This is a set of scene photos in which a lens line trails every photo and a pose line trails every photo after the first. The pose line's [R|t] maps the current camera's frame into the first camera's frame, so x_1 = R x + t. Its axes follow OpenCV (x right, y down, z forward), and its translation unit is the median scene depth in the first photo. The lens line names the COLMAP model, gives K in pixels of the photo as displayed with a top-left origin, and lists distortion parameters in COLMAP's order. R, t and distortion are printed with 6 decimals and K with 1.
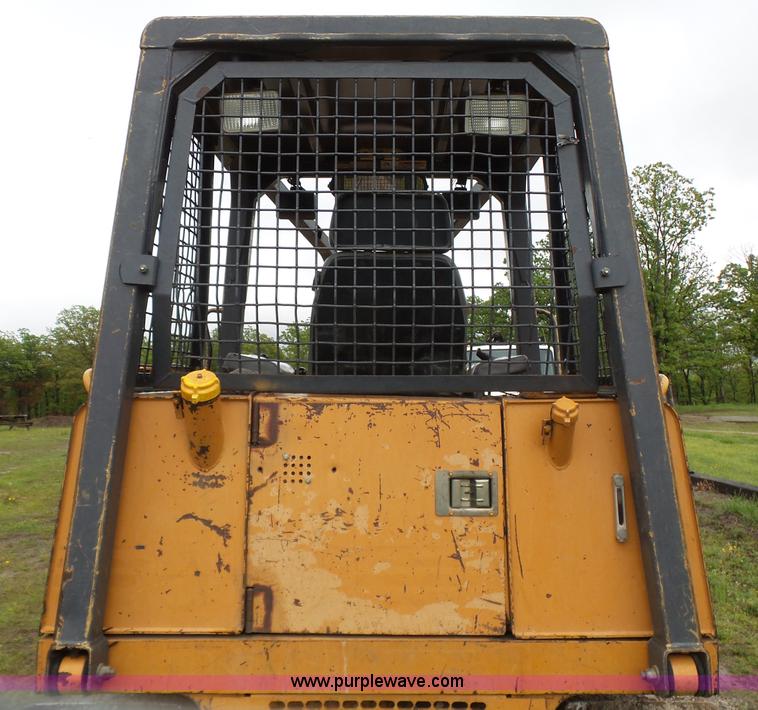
lens RADIAL K [[690.7, 0, 387.8], [0, 690.7, 328.0], [0, 0, 1]] dist [-0.008167, 0.000000]
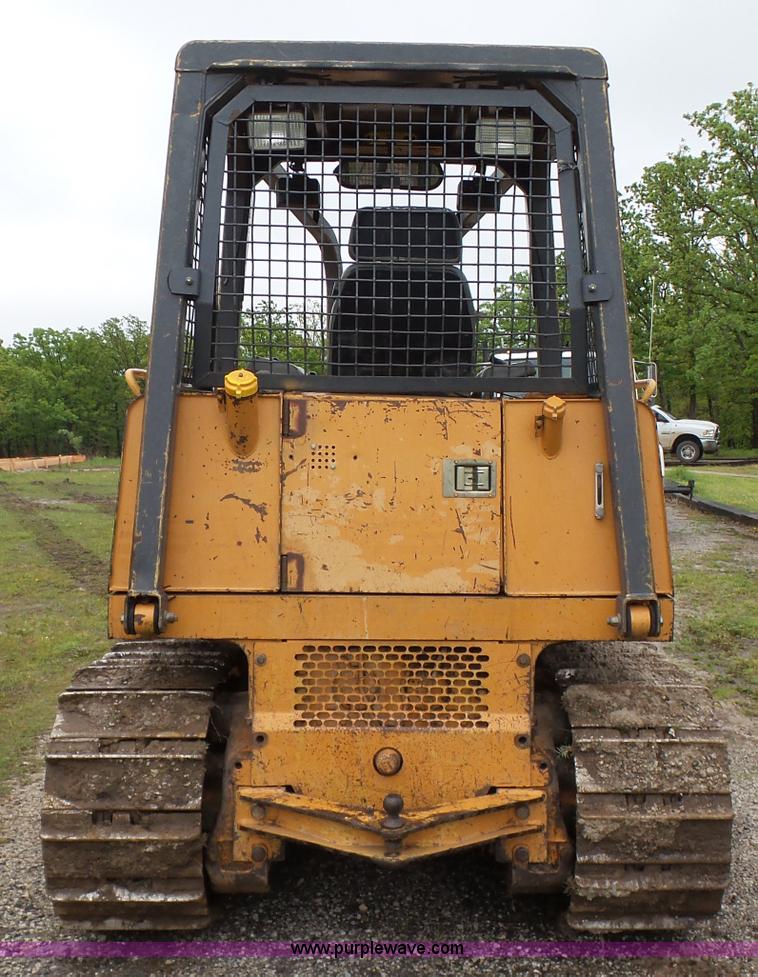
lens RADIAL K [[1094.9, 0, 409.4], [0, 1094.9, 469.9], [0, 0, 1]] dist [-0.006030, 0.000000]
pose [[0.999734, 0.006677, 0.022061, -0.027763], [-0.009555, 0.991060, 0.133077, -0.019134], [-0.020976, -0.133252, 0.990860, -0.822684]]
